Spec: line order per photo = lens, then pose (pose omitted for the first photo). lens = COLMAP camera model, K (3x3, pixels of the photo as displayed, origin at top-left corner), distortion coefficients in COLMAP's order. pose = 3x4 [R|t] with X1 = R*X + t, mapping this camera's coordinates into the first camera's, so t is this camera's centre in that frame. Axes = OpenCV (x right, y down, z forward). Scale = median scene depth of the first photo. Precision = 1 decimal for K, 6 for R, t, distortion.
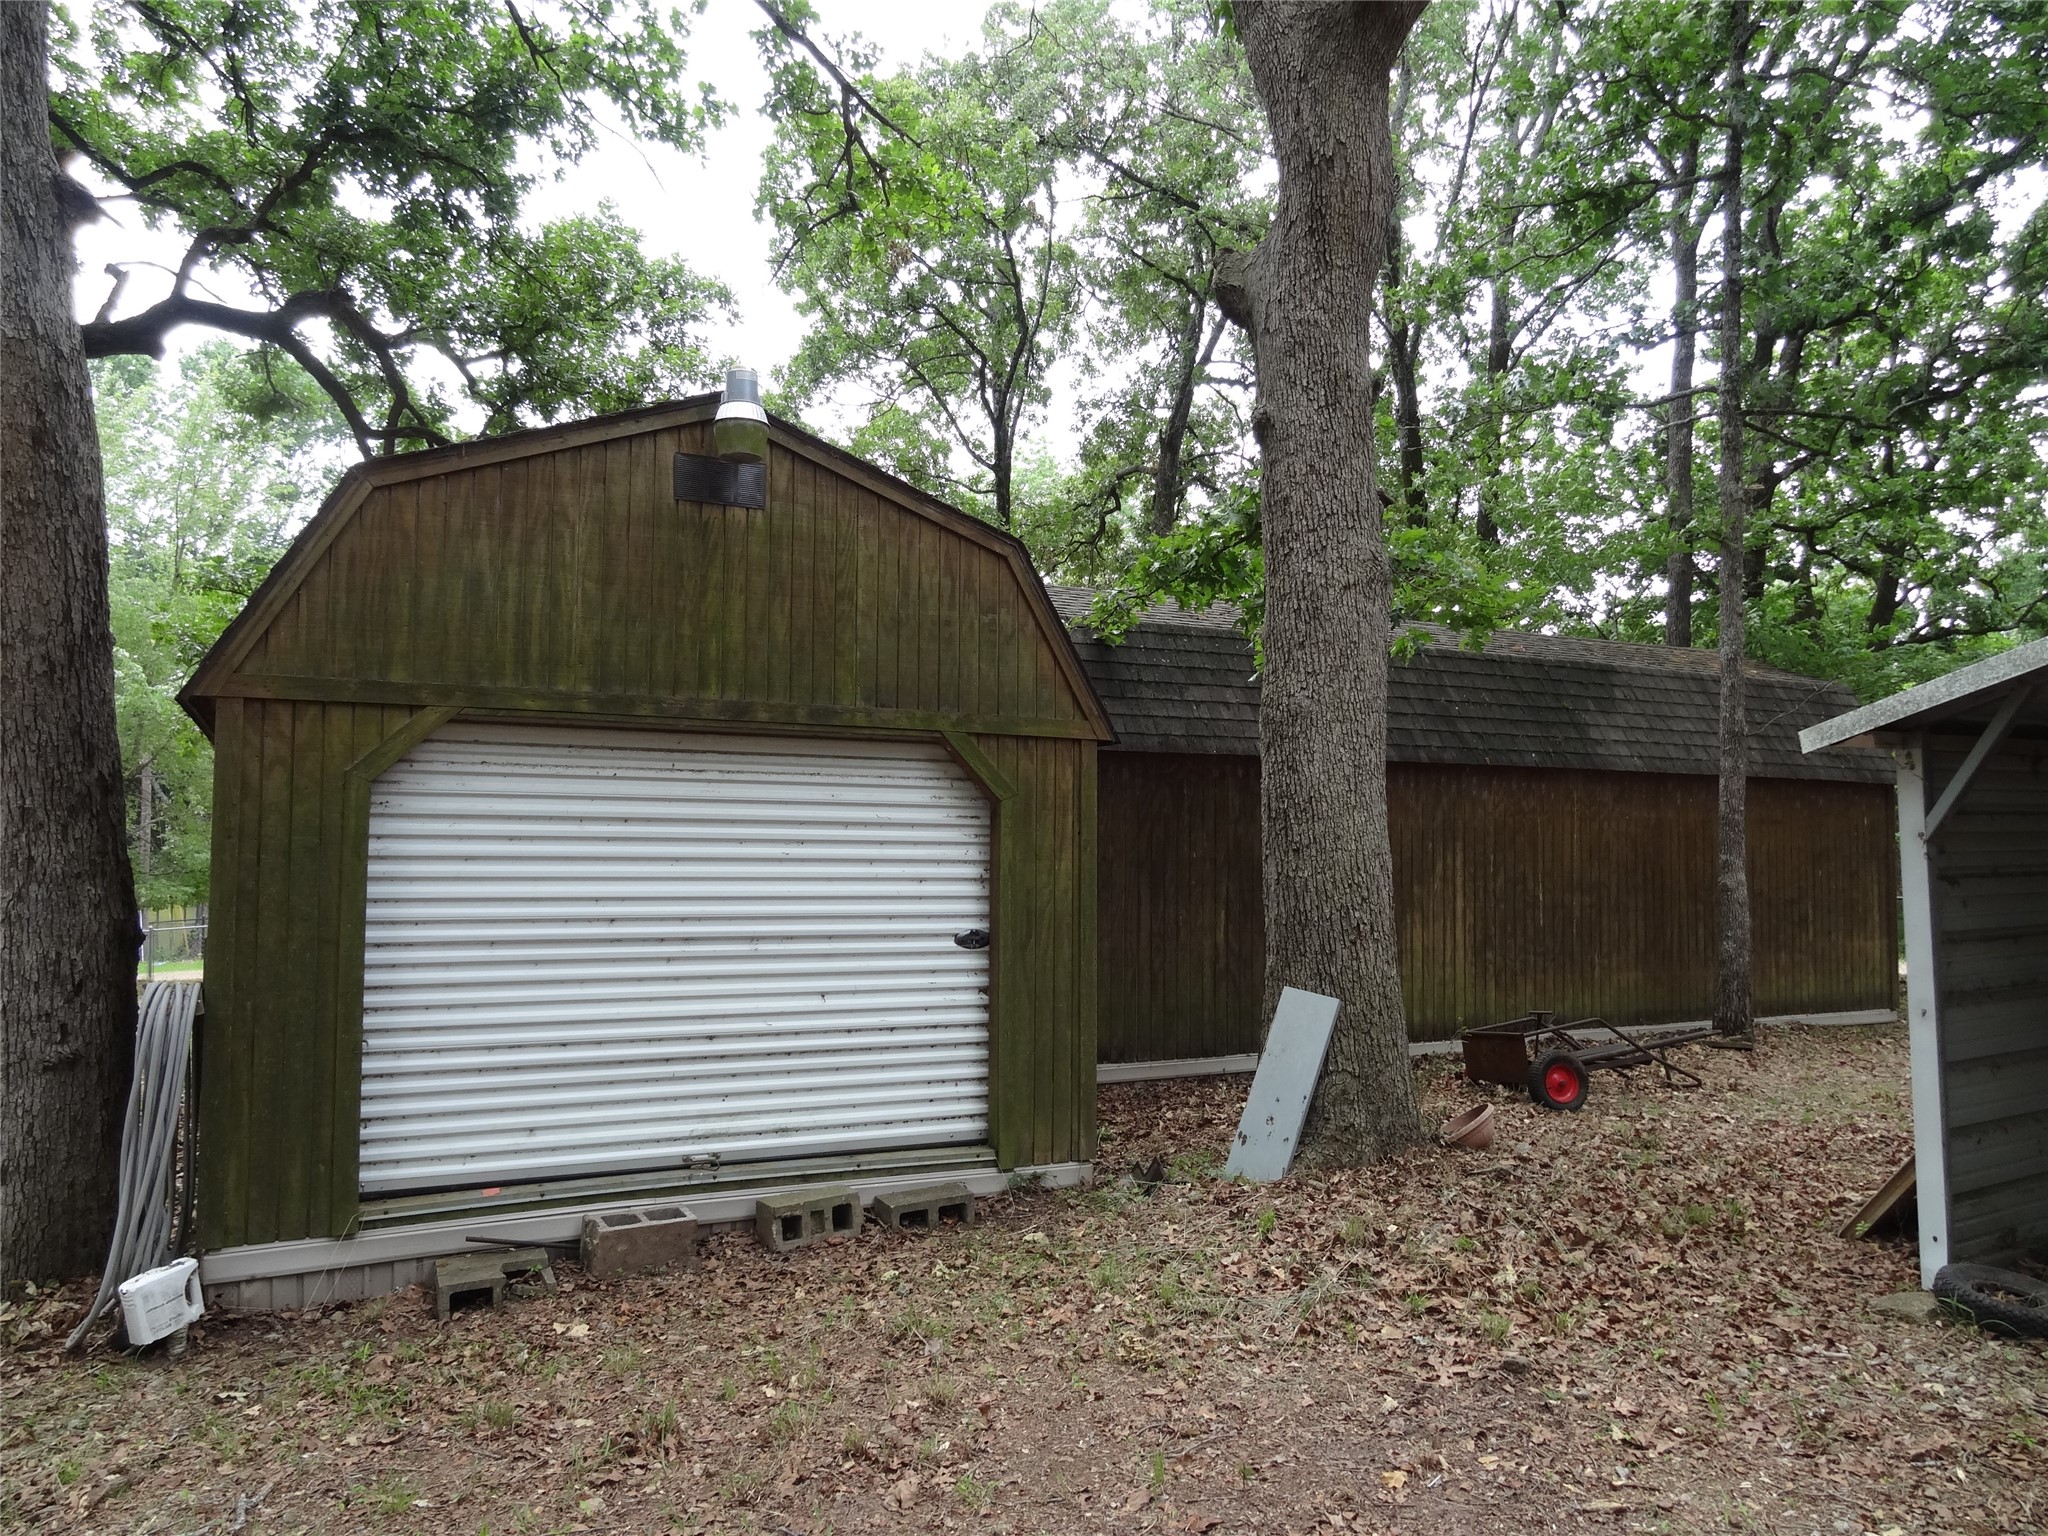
lens RADIAL K [[1428.7, 0, 1024.0], [0, 1428.7, 768.0], [0, 0, 1]] dist [0.016788, -0.000068]
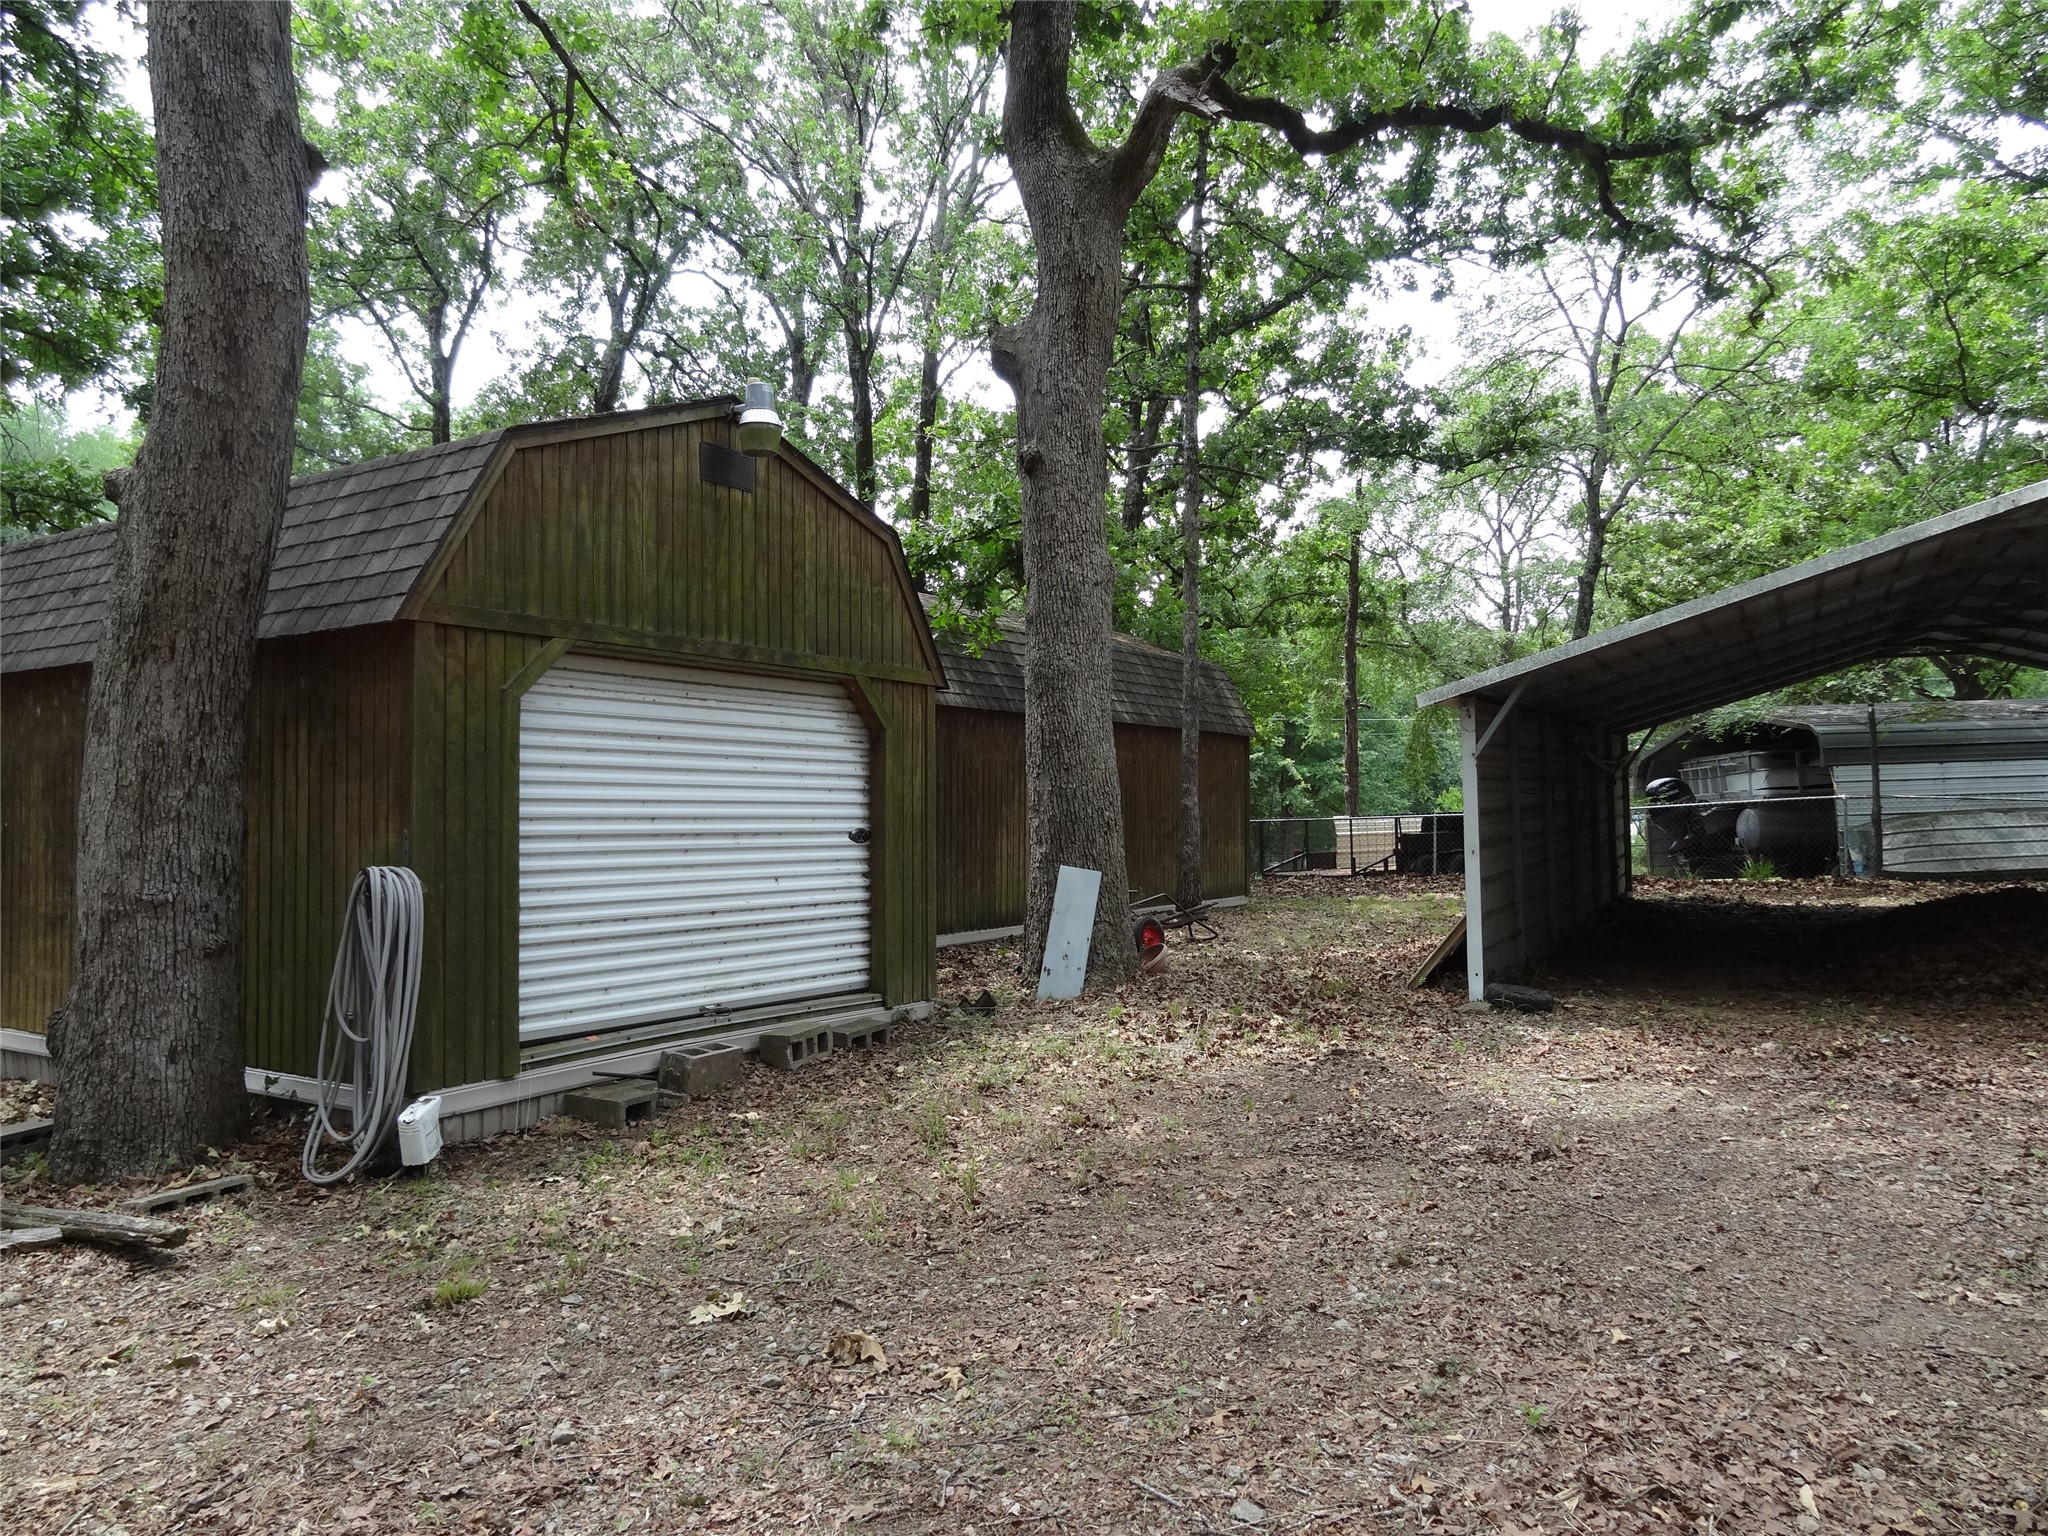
lens RADIAL K [[1450.3, 0, 1017.5], [0, 1450.3, 763.3], [0, 0, 1]] dist [0.043410, -0.001017]
pose [[0.859564, 0.007939, 0.510966, -0.644376], [-0.021003, 0.999583, 0.019802, 0.027046], [-0.510596, -0.027753, 0.859373, -0.226769]]
